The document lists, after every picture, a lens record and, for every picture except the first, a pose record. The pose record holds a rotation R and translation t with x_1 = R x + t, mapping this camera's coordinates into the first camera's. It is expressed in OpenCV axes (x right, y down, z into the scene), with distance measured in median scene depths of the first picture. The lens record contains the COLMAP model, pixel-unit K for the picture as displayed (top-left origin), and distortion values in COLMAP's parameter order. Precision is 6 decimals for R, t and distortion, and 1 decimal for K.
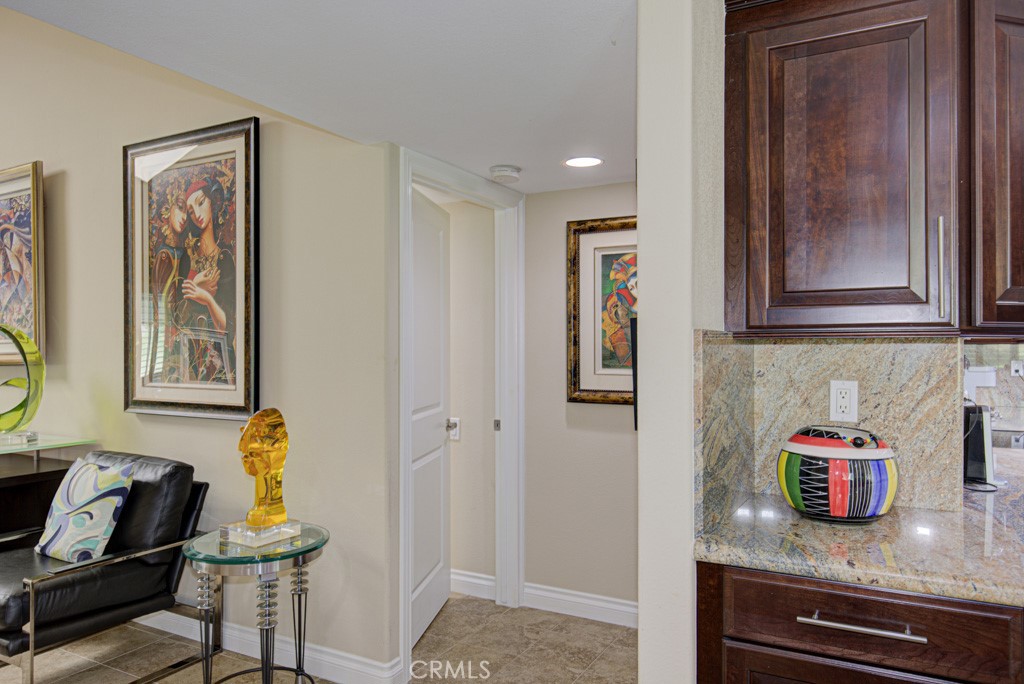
lens RADIAL K [[705.8, 0, 510.1], [0, 705.8, 342.0], [0, 0, 1]] dist [0.003367, -0.002544]
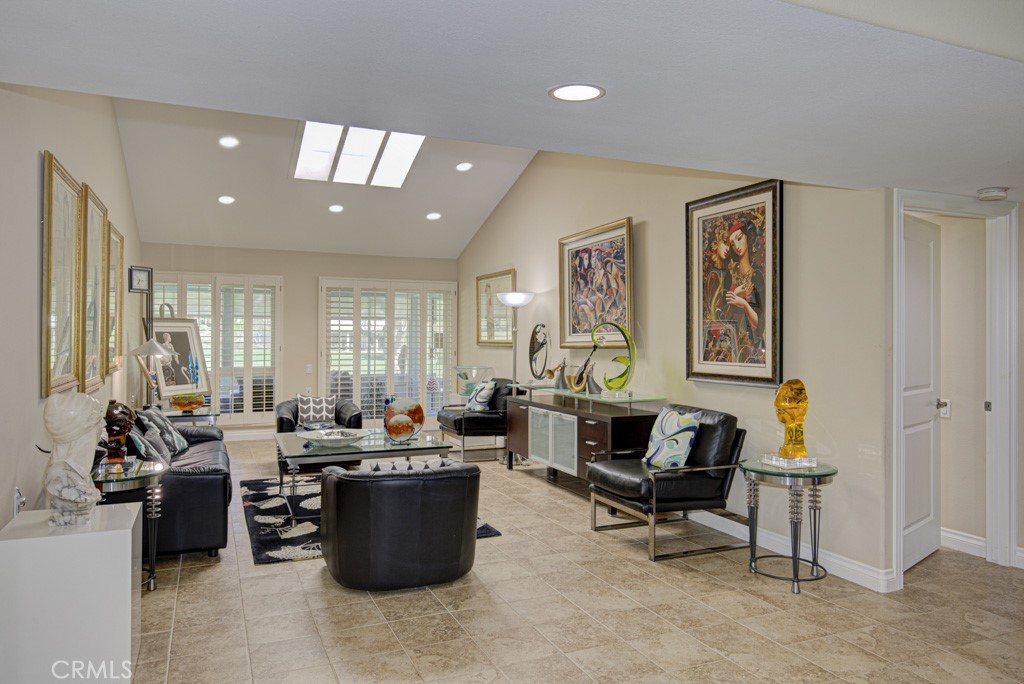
lens RADIAL K [[691.8, 0, 517.5], [0, 691.8, 335.8], [0, 0, 1]] dist [0.003477, -0.000383]
pose [[0.797935, 0.002786, -0.602738, 0.057786], [0.000477, 0.999986, 0.005254, -0.003439], [0.602744, -0.004480, 0.797922, -0.416875]]
